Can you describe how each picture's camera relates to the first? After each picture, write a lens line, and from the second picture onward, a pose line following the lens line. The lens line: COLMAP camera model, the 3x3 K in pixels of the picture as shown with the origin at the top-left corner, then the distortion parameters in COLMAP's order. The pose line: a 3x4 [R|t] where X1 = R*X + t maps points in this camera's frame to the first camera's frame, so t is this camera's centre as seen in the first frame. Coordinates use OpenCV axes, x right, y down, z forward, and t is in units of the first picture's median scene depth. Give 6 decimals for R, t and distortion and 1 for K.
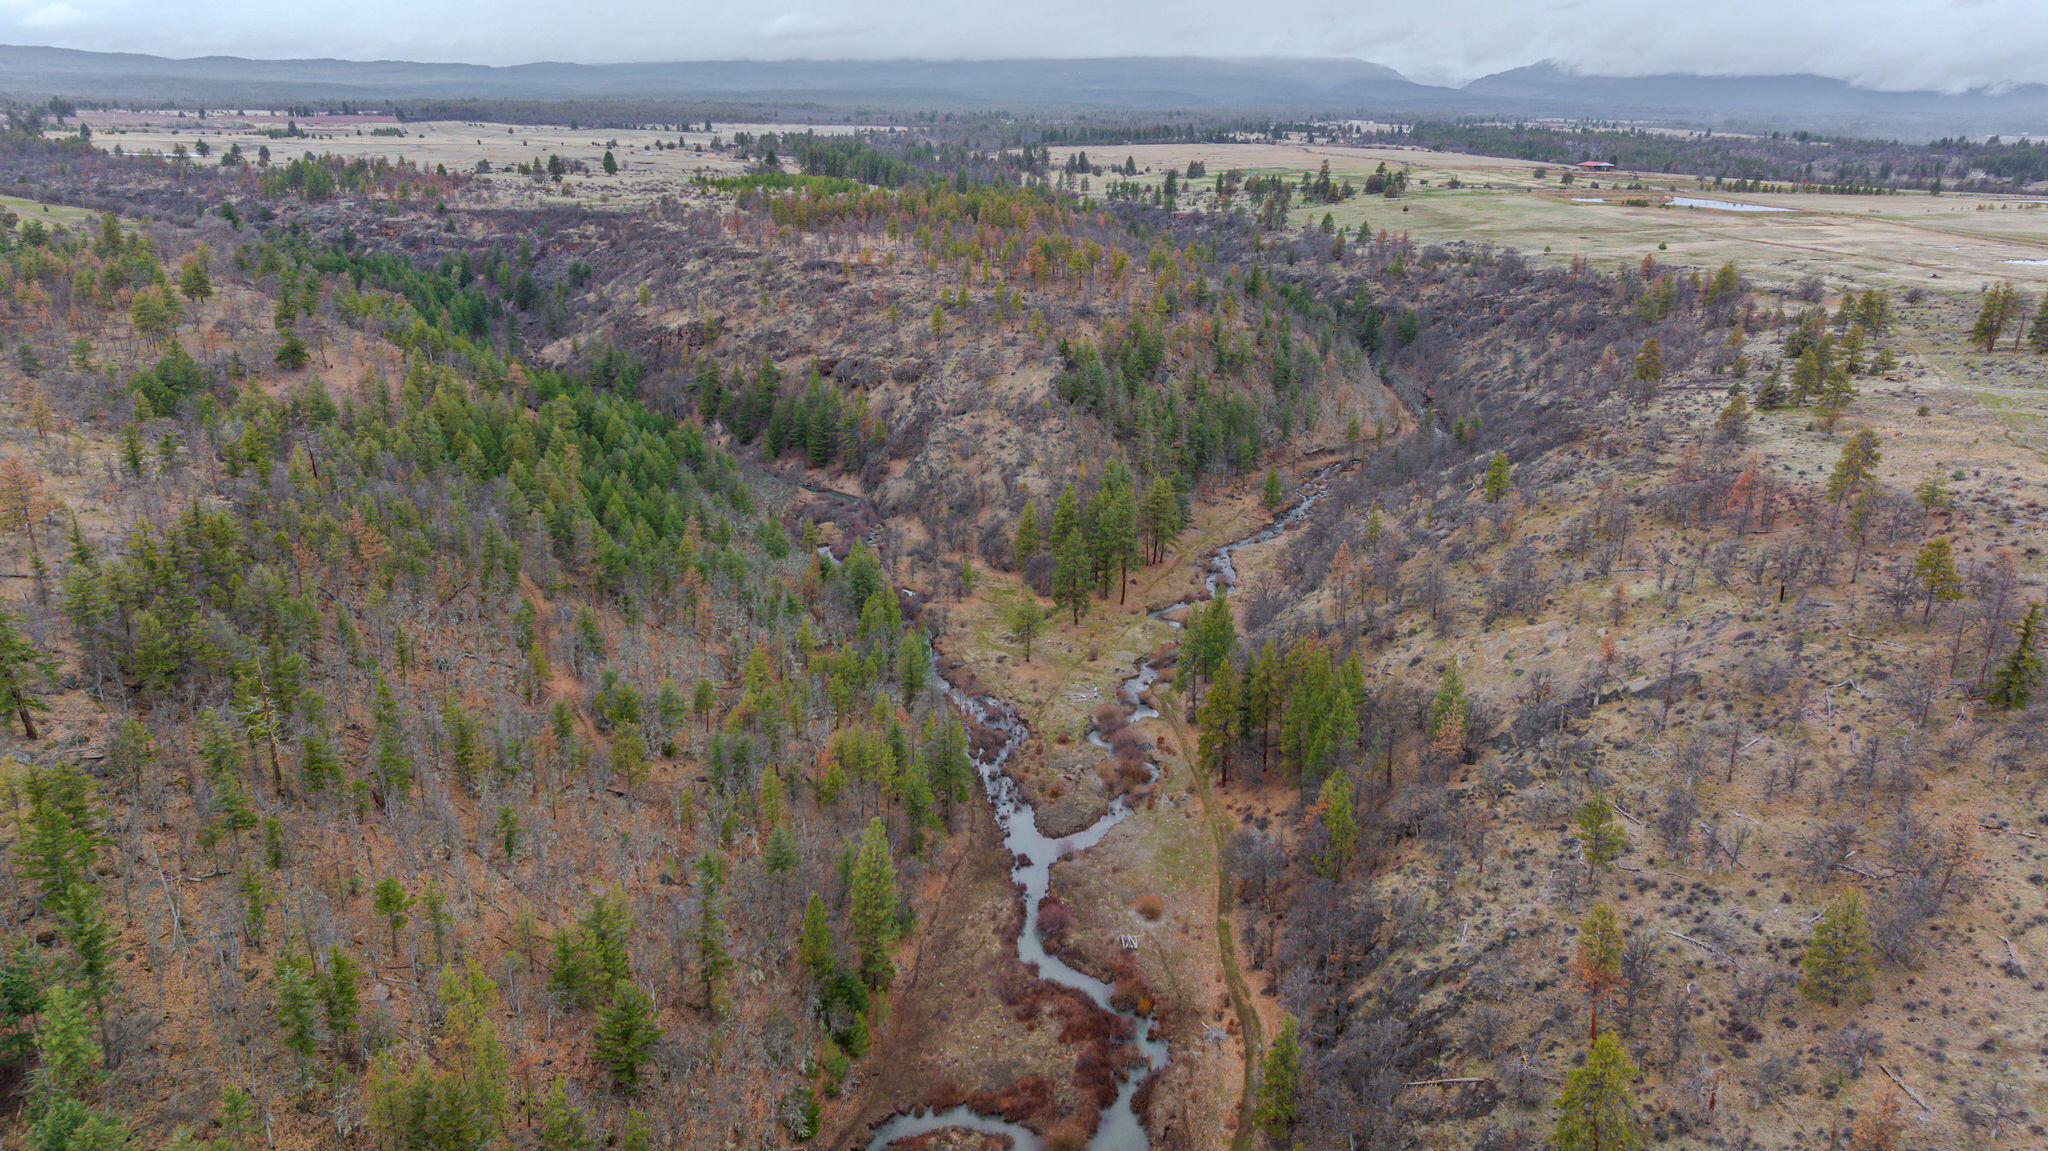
lens RADIAL K [[1468.8, 0, 1026.5], [0, 1468.8, 576.9], [0, 0, 1]] dist [-0.013125, 0.027660]
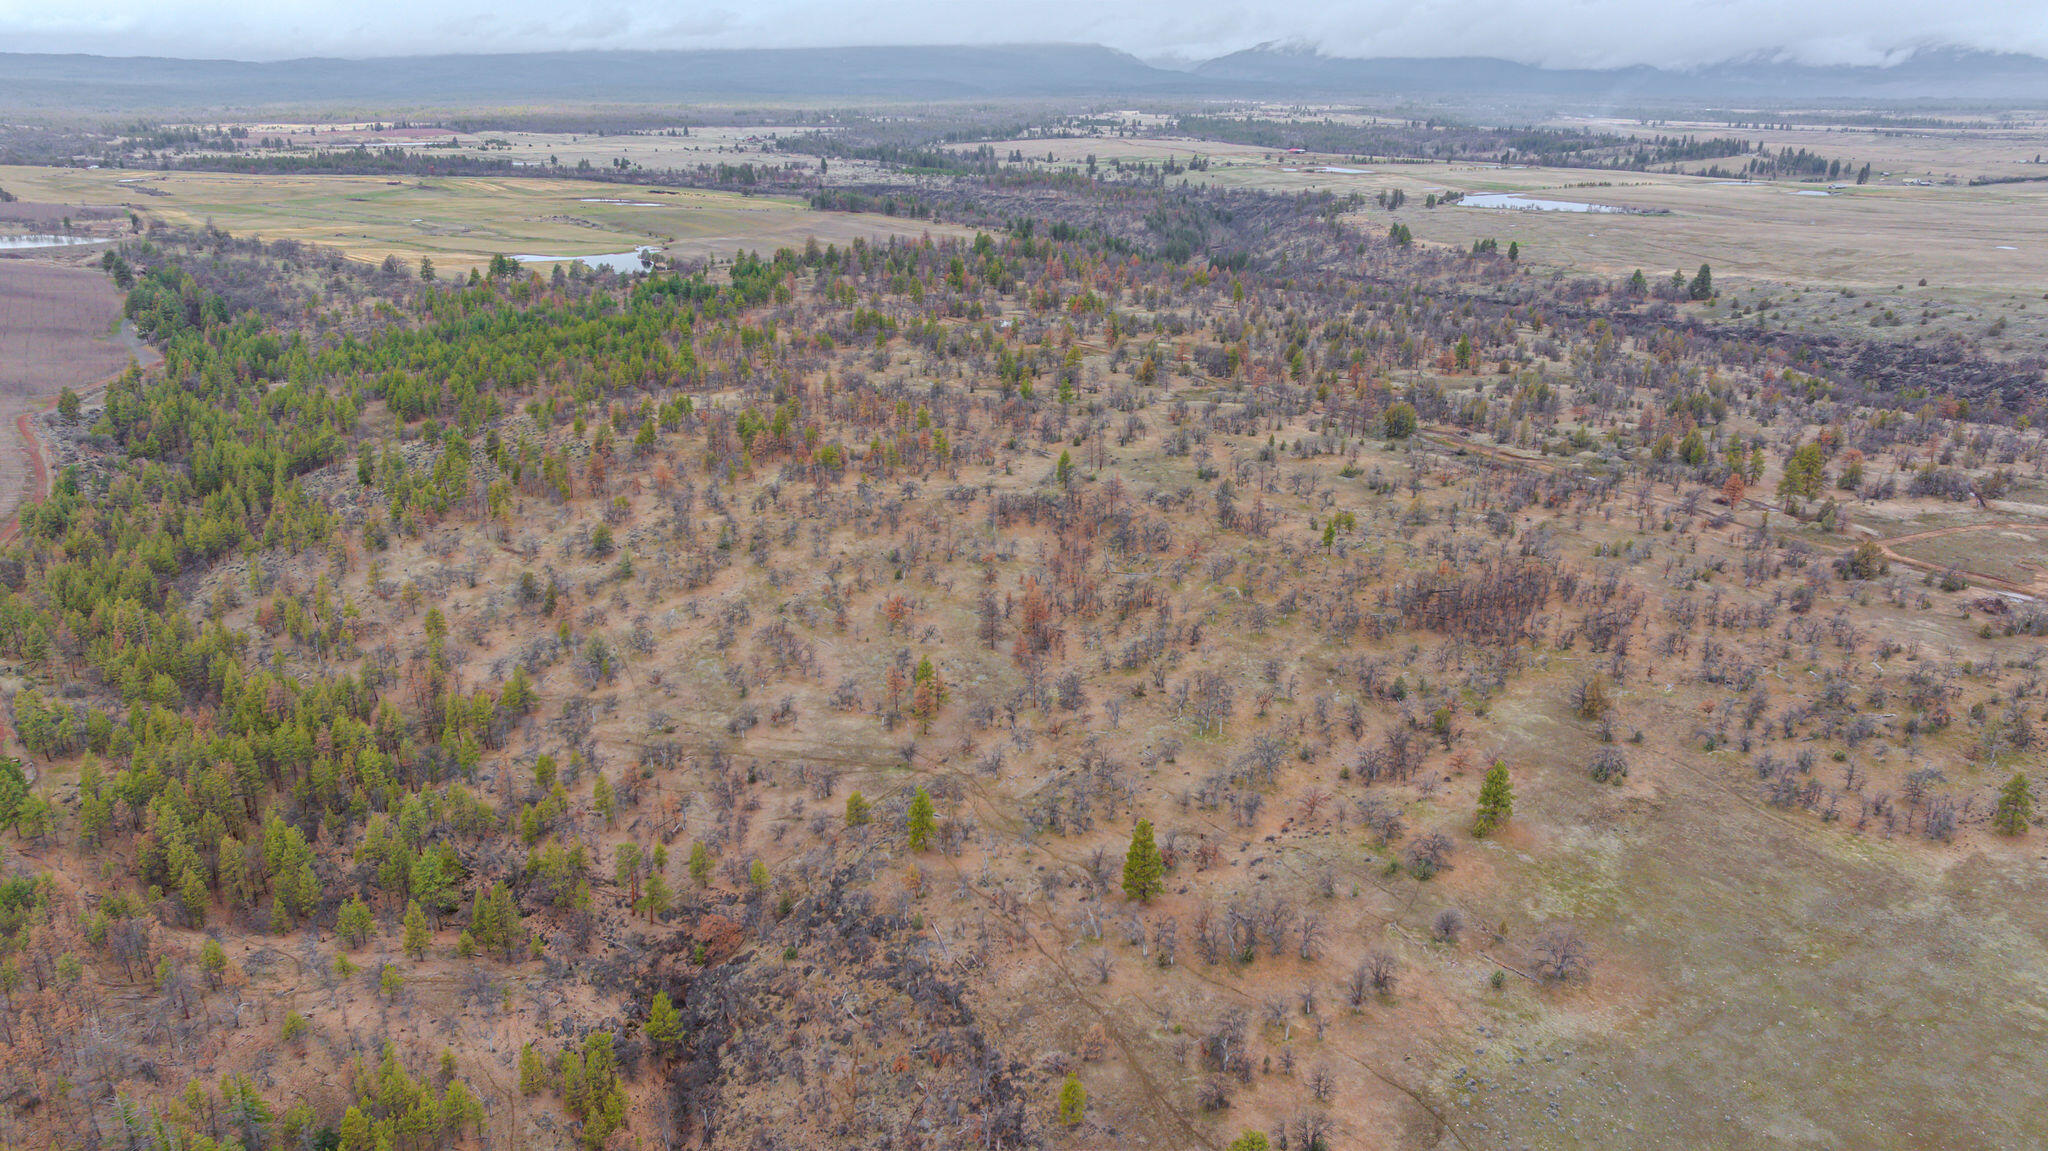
lens RADIAL K [[1468.8, 0, 1021.8], [0, 1468.8, 574.3], [0, 0, 1]] dist [-0.013125, 0.027660]
pose [[0.985724, -0.065421, 0.155137, -0.385653], [0.063359, 0.997825, 0.018200, 0.275739], [-0.155990, -0.008111, 0.987725, -1.090022]]
